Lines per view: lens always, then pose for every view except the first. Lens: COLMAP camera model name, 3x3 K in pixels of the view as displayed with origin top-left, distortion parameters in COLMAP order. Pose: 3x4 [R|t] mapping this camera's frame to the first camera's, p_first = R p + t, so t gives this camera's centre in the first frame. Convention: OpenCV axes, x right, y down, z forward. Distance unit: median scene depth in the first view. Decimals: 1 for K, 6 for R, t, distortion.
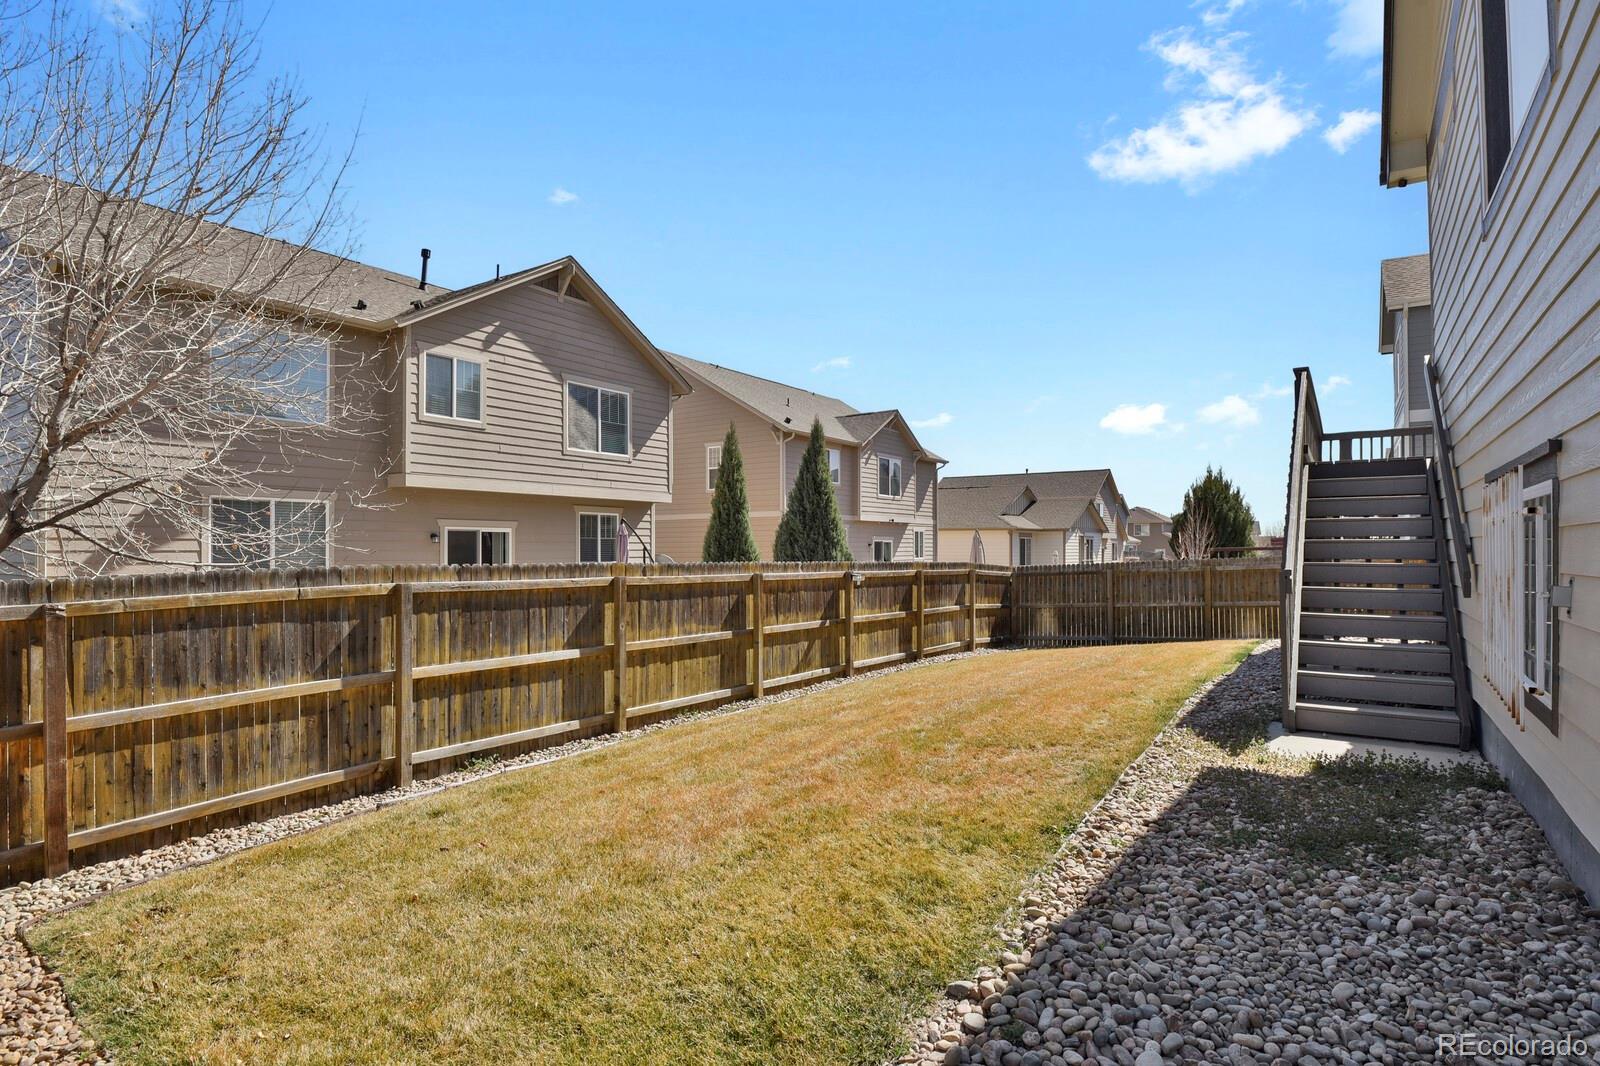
lens RADIAL K [[779.0, 0, 801.4], [0, 779.0, 539.6], [0, 0, 1]] dist [-0.019863, -0.008291]
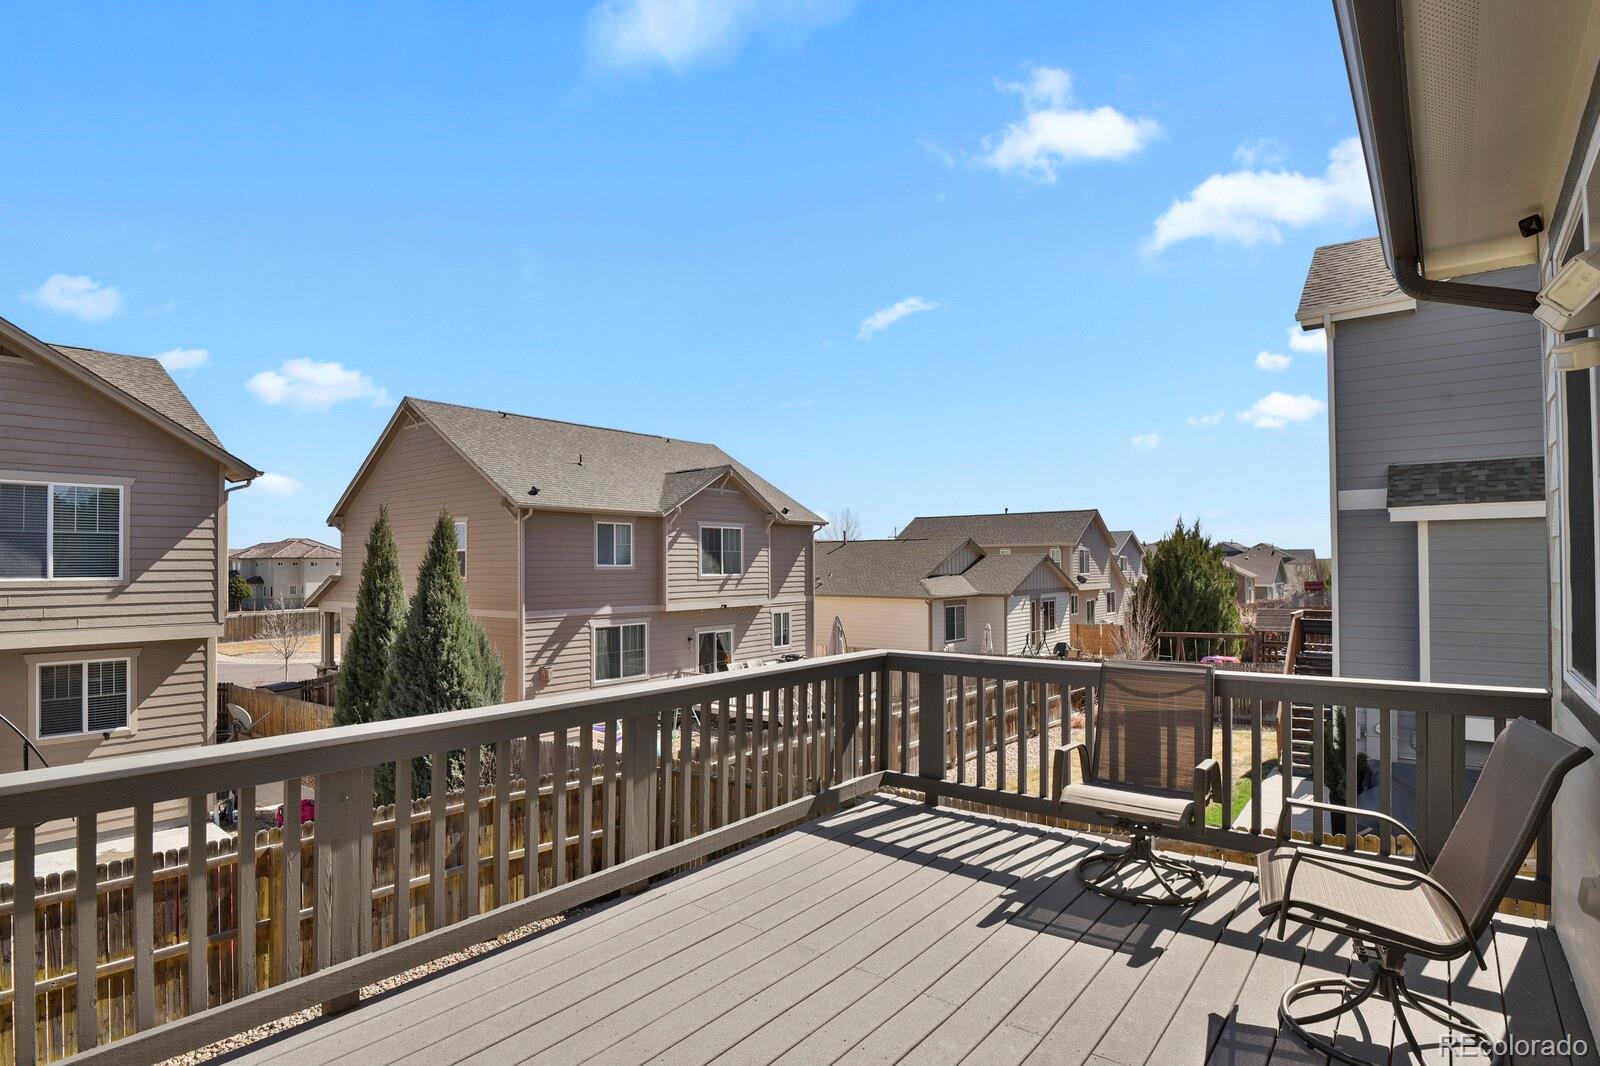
lens RADIAL K [[779.0, 0, 801.4], [0, 779.0, 539.6], [0, 0, 1]] dist [-0.019863, -0.008291]
pose [[0.996995, -0.008026, -0.077048, 0.246831], [0.006181, 0.999689, -0.024159, -0.070140], [0.077218, 0.023610, 0.996735, 0.218164]]
